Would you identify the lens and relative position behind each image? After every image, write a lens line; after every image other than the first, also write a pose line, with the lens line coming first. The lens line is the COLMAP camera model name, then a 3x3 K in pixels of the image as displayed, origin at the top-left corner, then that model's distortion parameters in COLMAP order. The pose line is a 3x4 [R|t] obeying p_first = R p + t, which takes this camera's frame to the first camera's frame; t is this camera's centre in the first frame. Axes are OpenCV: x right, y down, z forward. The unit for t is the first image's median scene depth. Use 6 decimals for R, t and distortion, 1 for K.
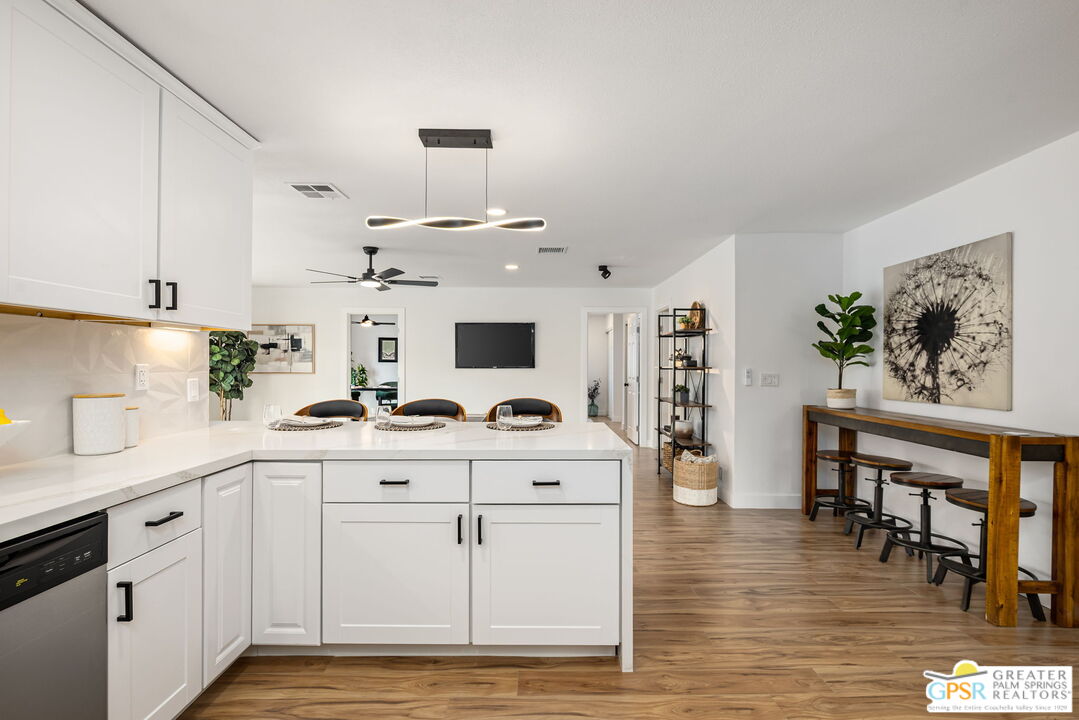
lens RADIAL K [[494.2, 0, 541.1], [0, 494.2, 365.2], [0, 0, 1]] dist [0.000960, -0.001389]
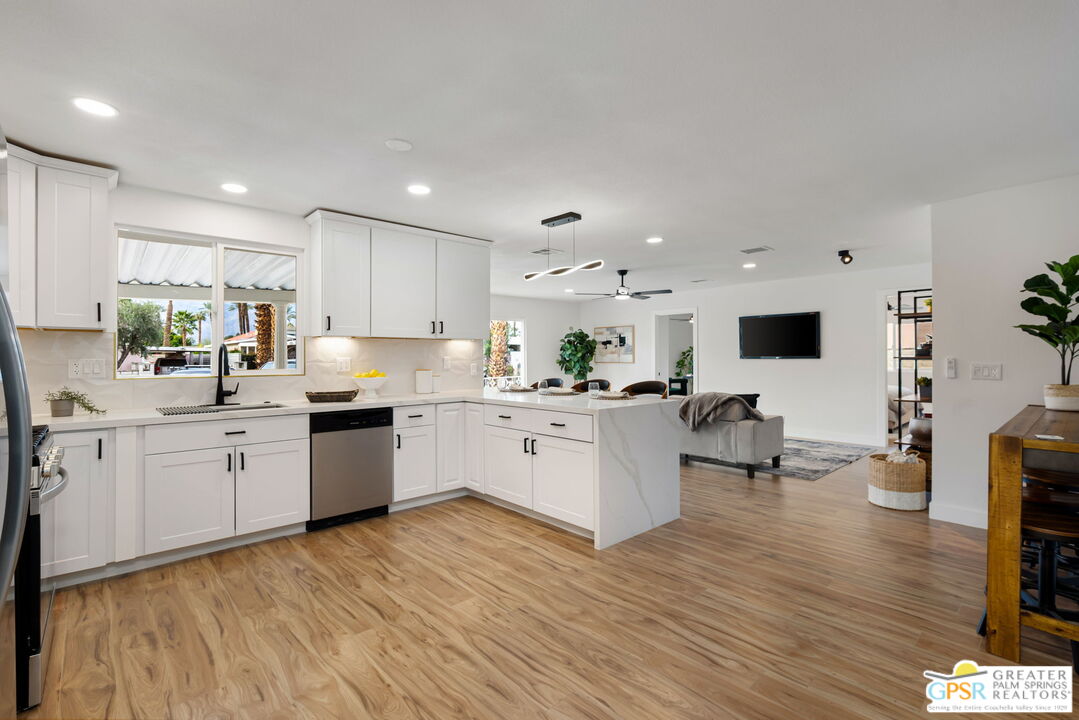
lens RADIAL K [[494.2, 0, 541.9], [0, 494.2, 357.2], [0, 0, 1]] dist [0.000960, -0.001389]
pose [[0.672185, -0.004272, -0.740371, 0.576048], [0.005534, 0.999984, -0.000745, 0.001651], [0.740363, -0.003596, 0.672198, -0.092070]]
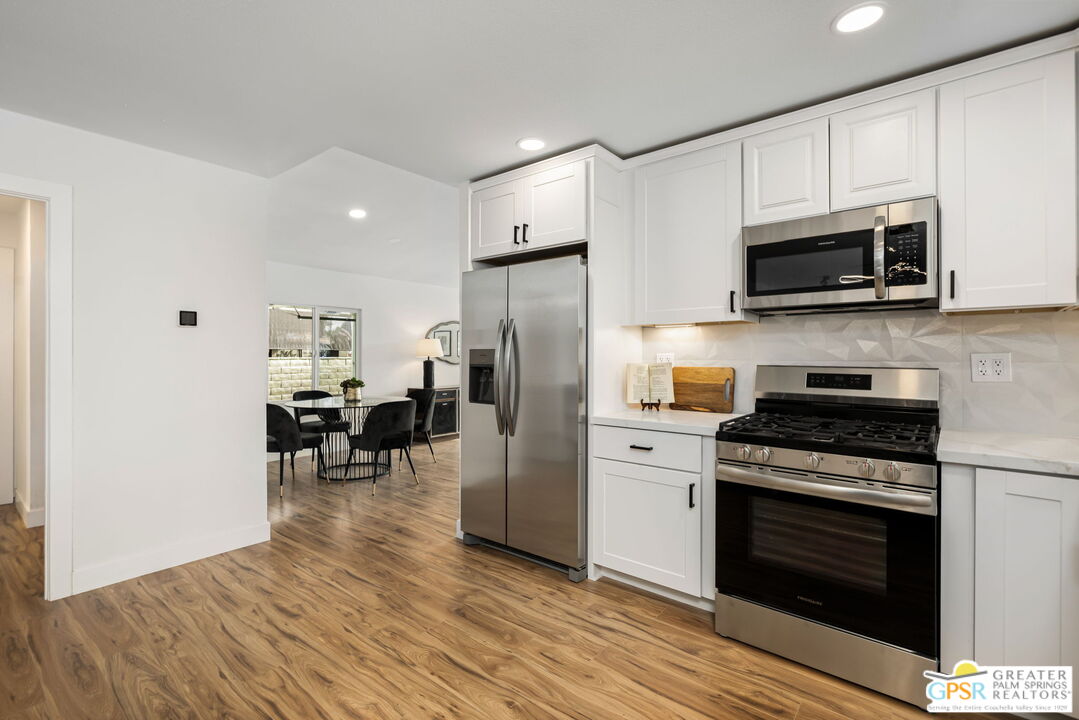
lens RADIAL K [[494.2, 0, 547.1], [0, 494.2, 352.7], [0, 0, 1]] dist [0.000960, -0.001389]
pose [[-0.778703, -0.002349, 0.627388, -1.232287], [0.000071, 0.999993, 0.003832, -0.008564], [-0.627392, 0.003029, -0.778697, 1.014444]]
